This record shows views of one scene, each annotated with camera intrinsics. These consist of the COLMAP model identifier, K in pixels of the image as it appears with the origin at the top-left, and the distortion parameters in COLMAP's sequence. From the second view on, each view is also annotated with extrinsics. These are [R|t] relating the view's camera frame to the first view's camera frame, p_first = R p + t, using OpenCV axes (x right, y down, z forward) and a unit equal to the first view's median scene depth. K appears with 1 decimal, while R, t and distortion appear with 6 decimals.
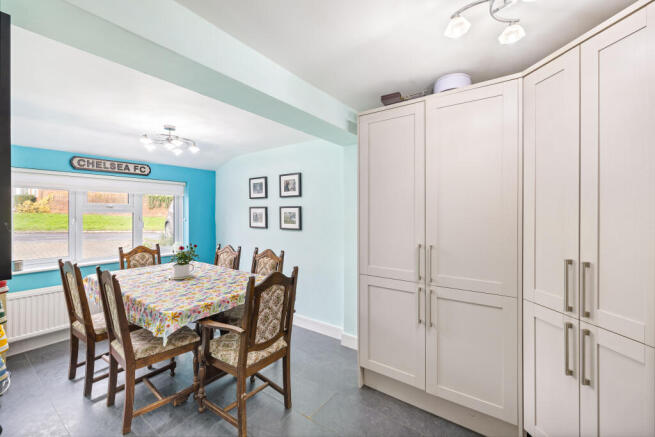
lens RADIAL K [[273.4, 0, 324.8], [0, 273.4, 215.3], [0, 0, 1]] dist [0.003852, -0.000084]
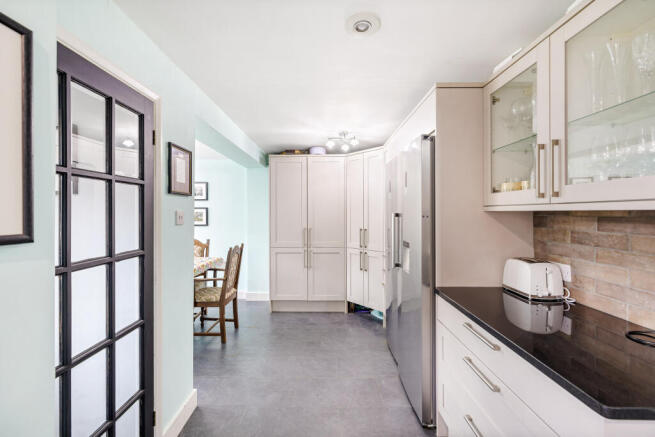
lens RADIAL K [[273.4, 0, 326.9], [0, 273.4, 216.5], [0, 0, 1]] dist [0.003852, -0.000084]
pose [[0.798928, -0.002172, 0.601422, -0.736906], [0.004372, 0.999988, -0.002196, 0.026656], [-0.601410, 0.004384, 0.798928, -0.708142]]
